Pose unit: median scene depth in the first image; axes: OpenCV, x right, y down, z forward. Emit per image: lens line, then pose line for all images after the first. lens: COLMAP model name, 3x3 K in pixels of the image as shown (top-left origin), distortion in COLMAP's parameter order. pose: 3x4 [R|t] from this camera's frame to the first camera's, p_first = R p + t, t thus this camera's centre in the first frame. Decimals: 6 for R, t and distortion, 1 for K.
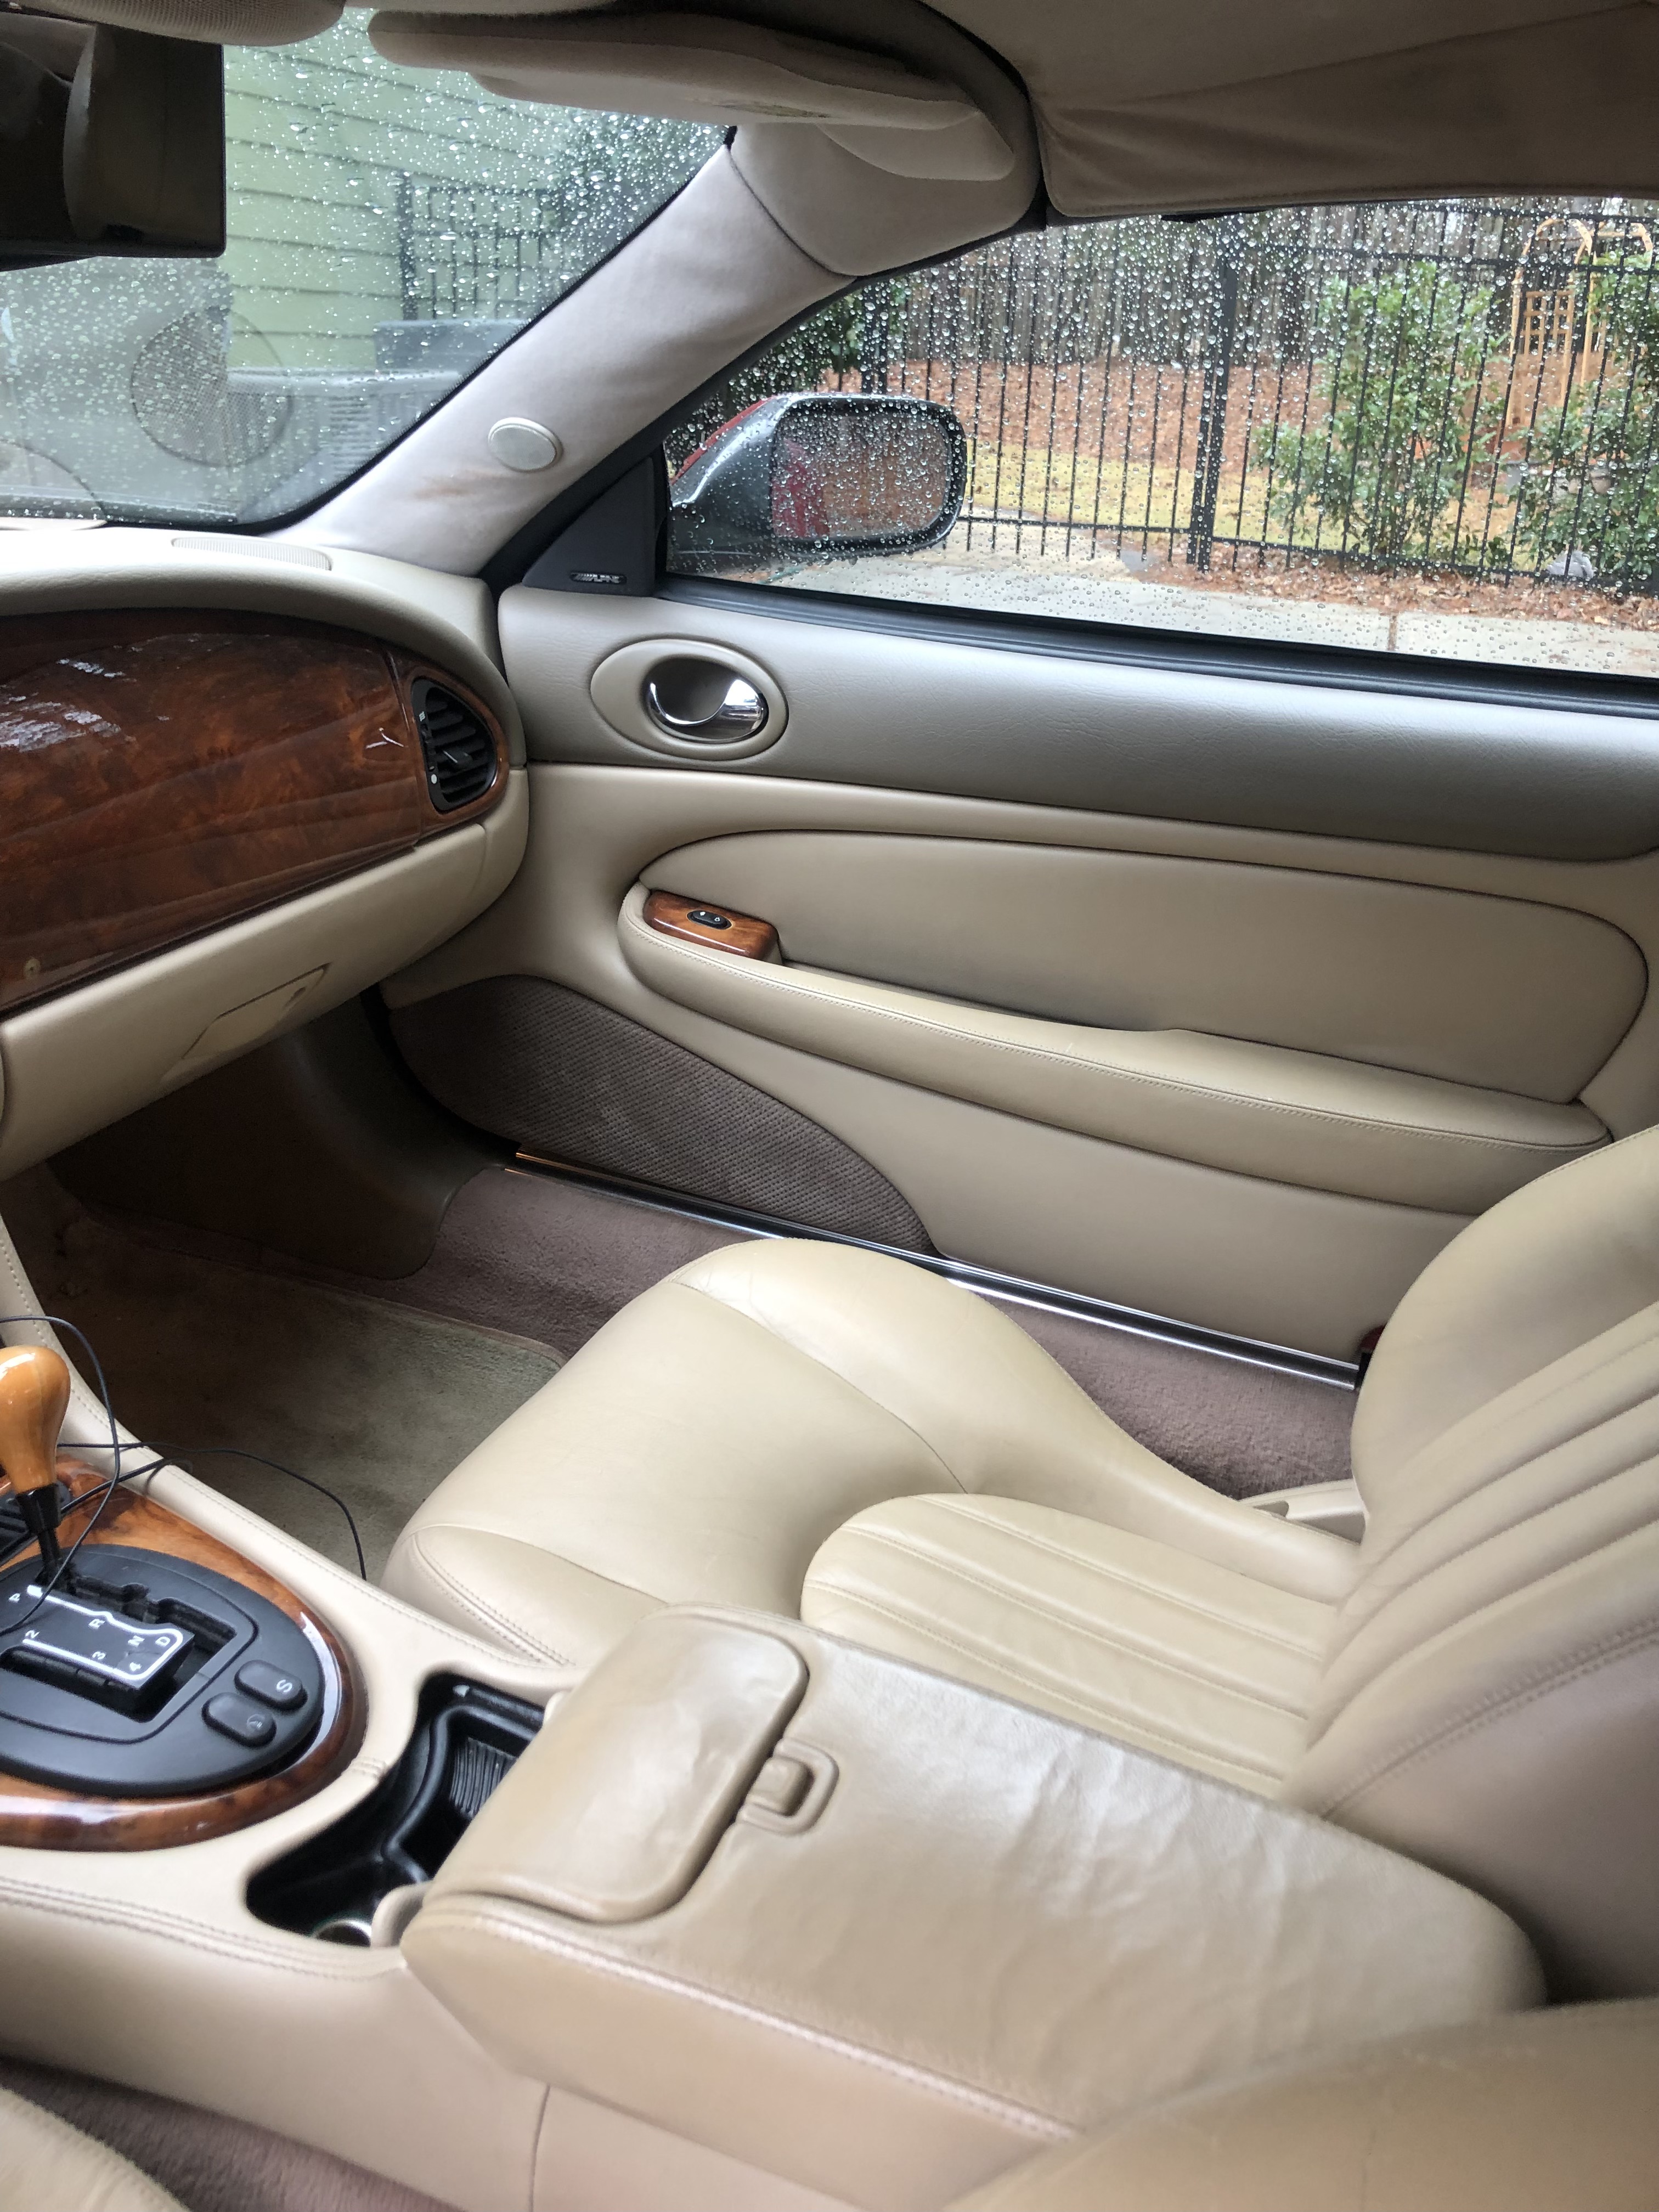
lens RADIAL K [[1960.9, 0, 864.9], [0, 1960.9, 1105.2], [0, 0, 1]] dist [0.003352, 0.013335]
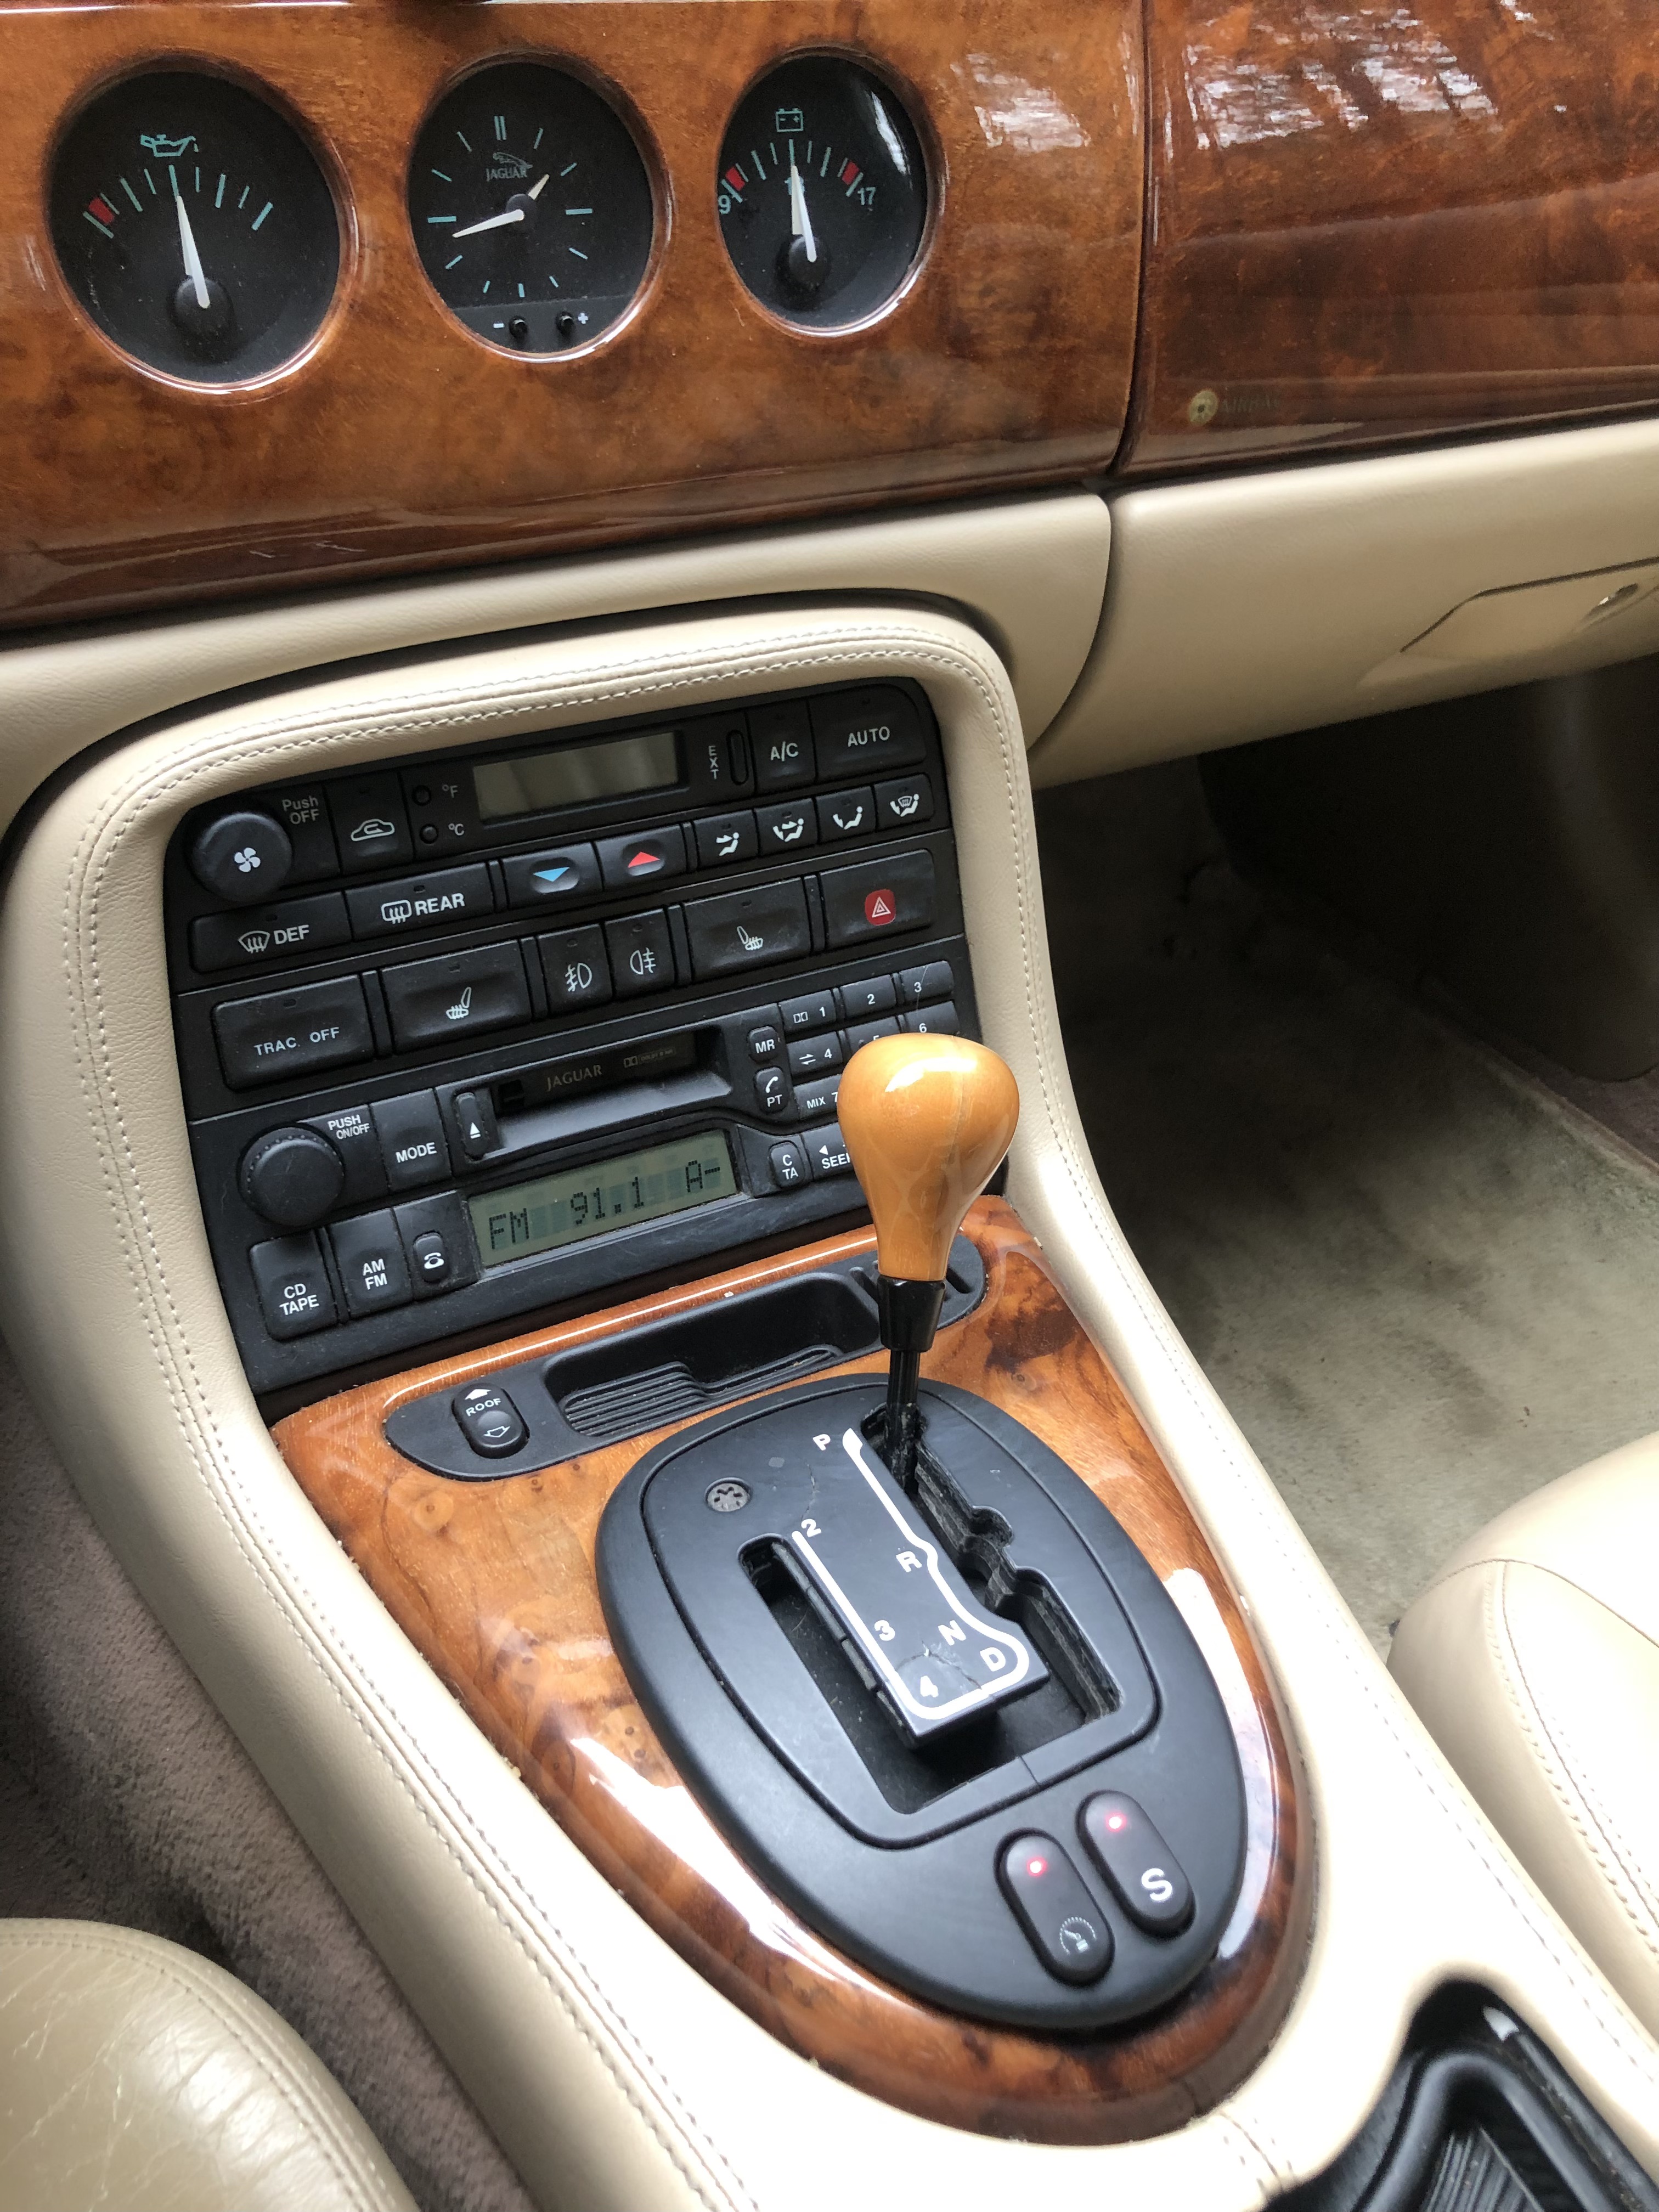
lens RADIAL K [[1960.9, 0, 864.9], [0, 1960.9, 1105.2], [0, 0, 1]] dist [0.003352, 0.013335]
pose [[0.790149, 0.343126, -0.507867, -0.109013], [-0.265133, 0.938421, 0.221519, 0.016708], [0.552602, -0.040381, 0.832467, 0.355620]]
